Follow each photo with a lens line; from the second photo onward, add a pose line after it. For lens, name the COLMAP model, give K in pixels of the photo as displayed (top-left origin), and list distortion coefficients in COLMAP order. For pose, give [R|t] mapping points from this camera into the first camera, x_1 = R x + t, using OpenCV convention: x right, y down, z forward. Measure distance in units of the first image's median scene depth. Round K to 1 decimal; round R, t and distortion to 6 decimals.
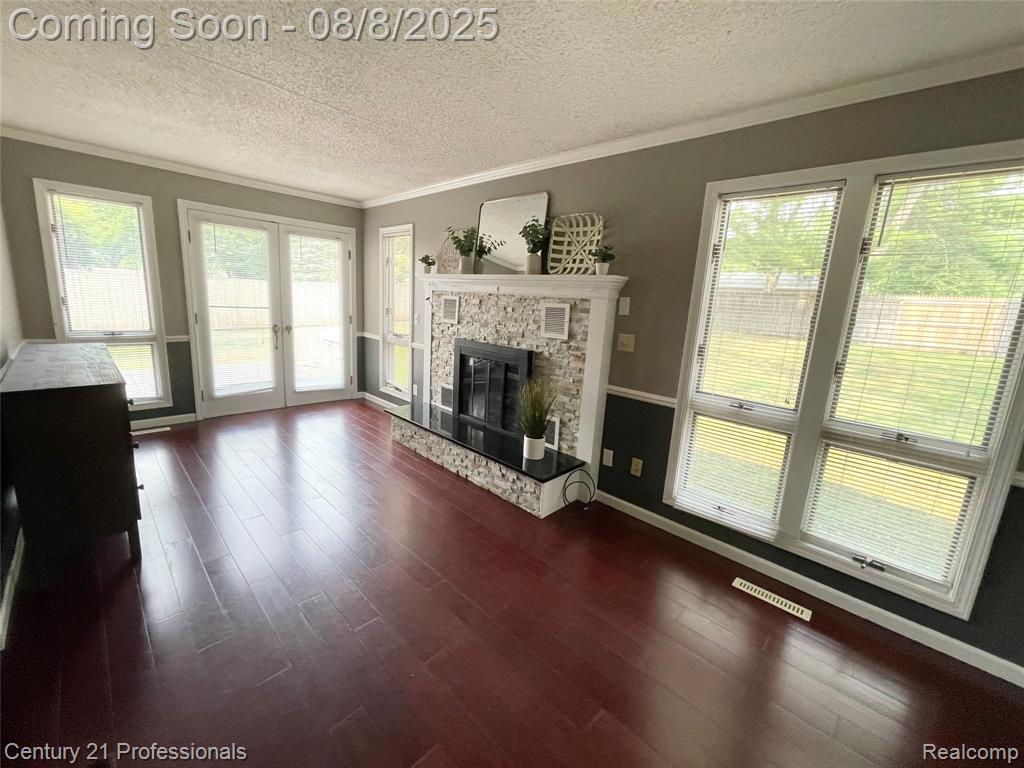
lens RADIAL K [[409.9, 0, 510.1], [0, 409.9, 376.4], [0, 0, 1]] dist [-0.003040, 0.000506]
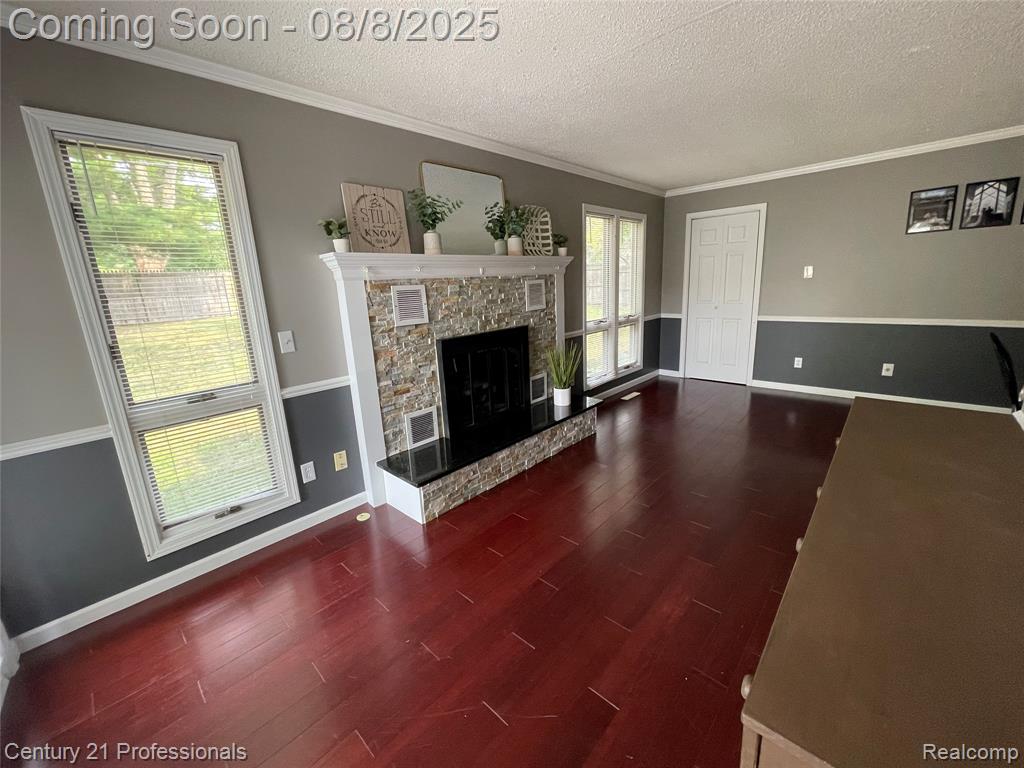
lens RADIAL K [[409.9, 0, 513.8], [0, 409.9, 377.9], [0, 0, 1]] dist [-0.003040, 0.000506]
pose [[-0.019303, -0.288520, 0.957279, -1.096142], [0.231626, 0.930119, 0.285005, -0.264326], [-0.972614, 0.227232, 0.048875, 1.053232]]
